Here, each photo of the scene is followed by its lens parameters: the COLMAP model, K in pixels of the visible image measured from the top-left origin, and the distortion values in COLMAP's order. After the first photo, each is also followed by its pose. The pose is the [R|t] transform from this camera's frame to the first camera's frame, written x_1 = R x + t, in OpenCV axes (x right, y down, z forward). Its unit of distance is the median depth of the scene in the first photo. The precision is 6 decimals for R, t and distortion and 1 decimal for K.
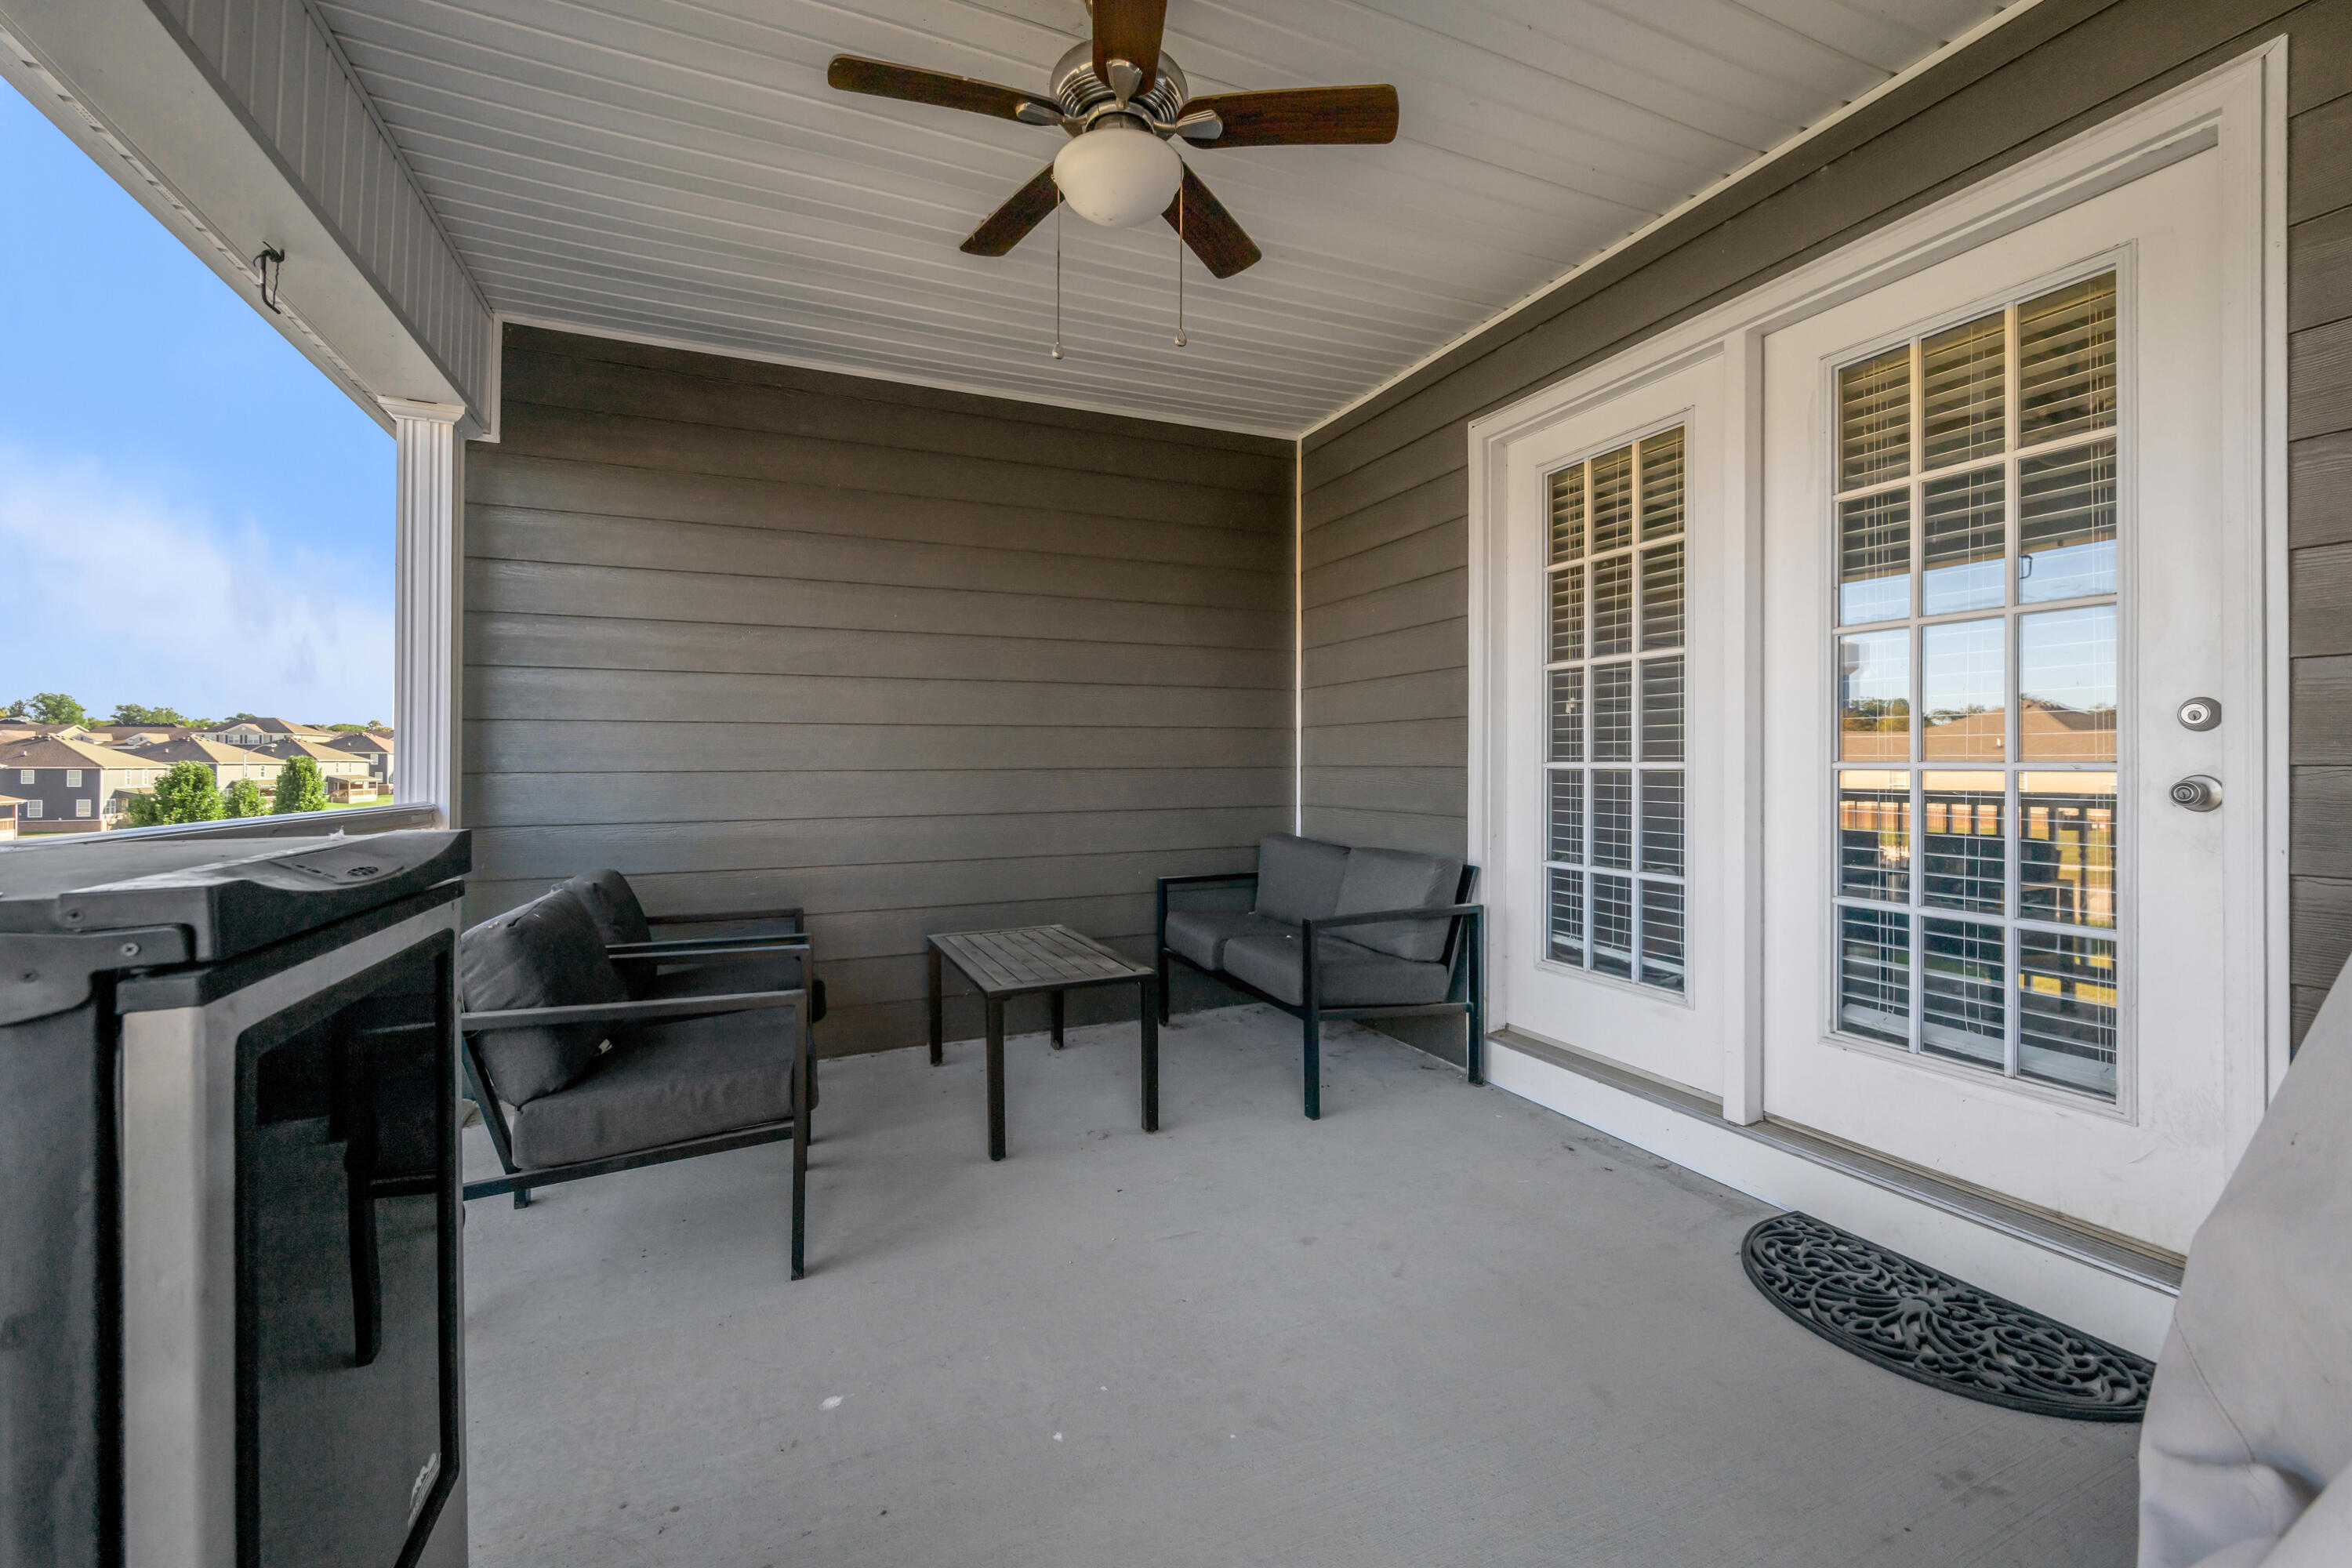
lens RADIAL K [[970.6, 0, 1183.9], [0, 970.6, 771.9], [0, 0, 1]] dist [-0.001920, -0.000208]
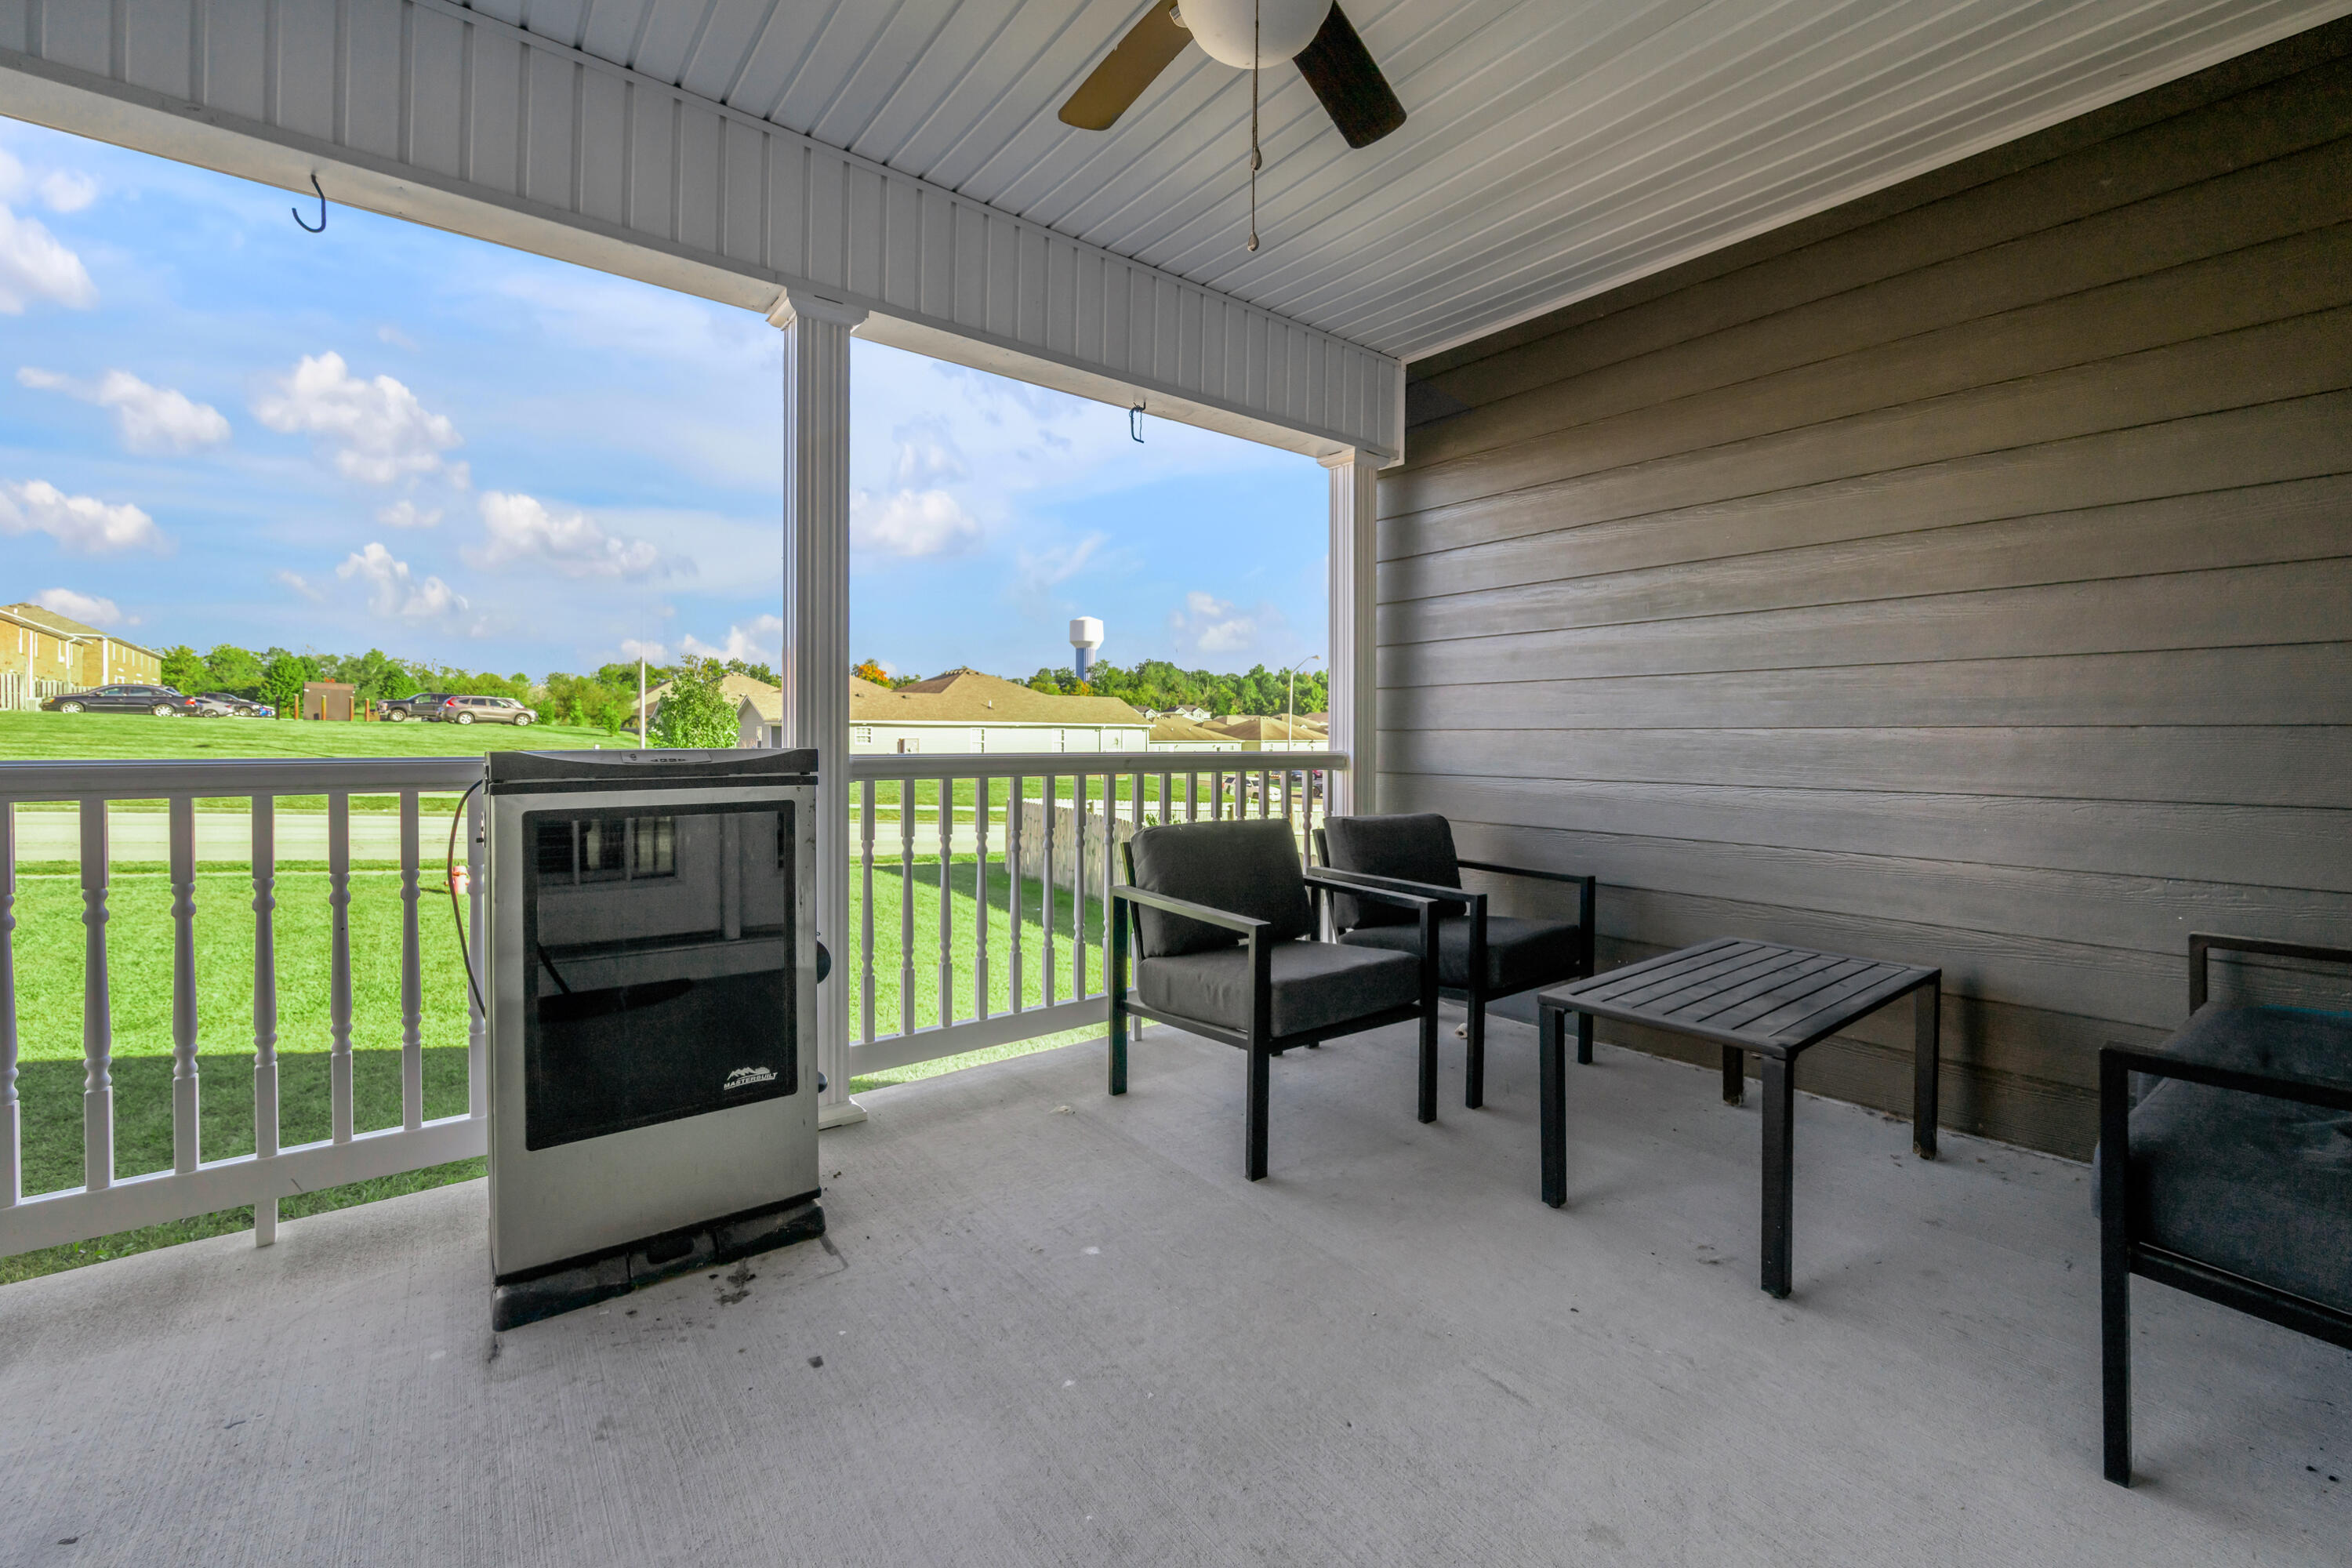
lens RADIAL K [[970.6, 0, 1228.8], [0, 970.6, 744.1], [0, 0, 1]] dist [-0.001920, -0.000208]
pose [[0.270482, 0.013463, -0.962631, 0.387724], [-0.008275, 0.999898, 0.011659, 0.007045], [0.962689, 0.004812, 0.270566, 0.397282]]
